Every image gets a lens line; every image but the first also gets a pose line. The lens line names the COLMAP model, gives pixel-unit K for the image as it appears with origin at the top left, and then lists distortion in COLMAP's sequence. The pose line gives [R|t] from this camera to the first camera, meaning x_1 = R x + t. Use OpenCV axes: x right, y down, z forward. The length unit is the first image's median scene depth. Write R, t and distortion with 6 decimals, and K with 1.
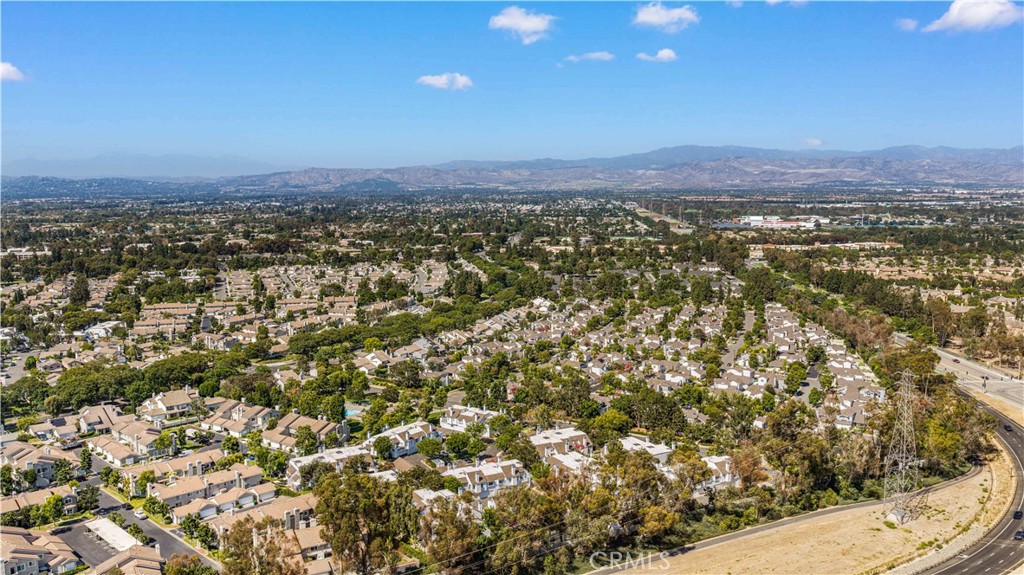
lens RADIAL K [[831.4, 0, 512.0], [0, 831.4, 287.5], [0, 0, 1]] dist [0.023883, -0.056293]
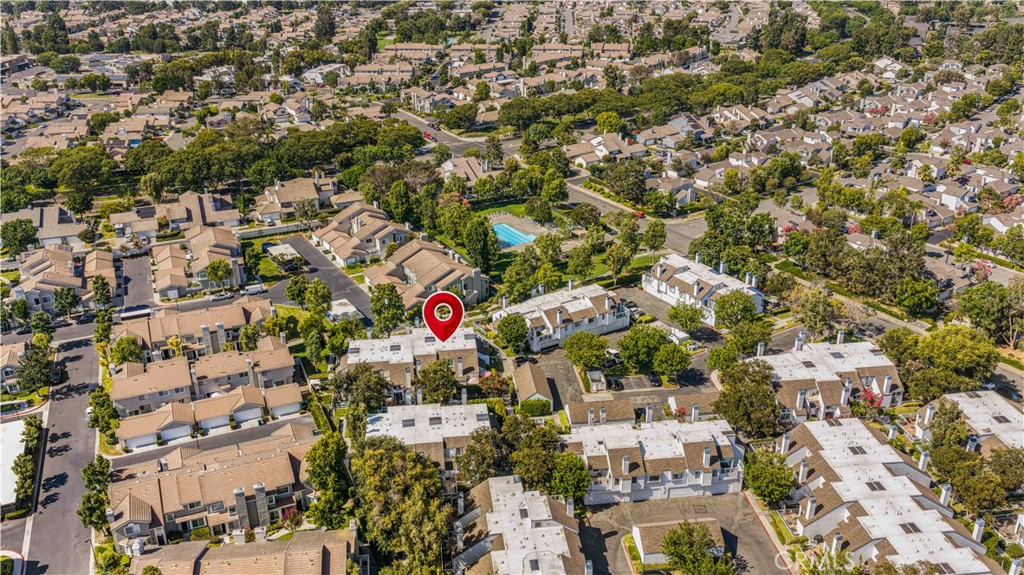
lens RADIAL K [[831.4, 0, 512.0], [0, 831.4, 287.5], [0, 0, 1]] dist [0.023883, -0.056293]
pose [[0.922225, 0.148942, -0.356815, 0.029408], [-0.034304, 0.950709, 0.308183, -0.012277], [0.385128, -0.271974, 0.881877, 0.288326]]
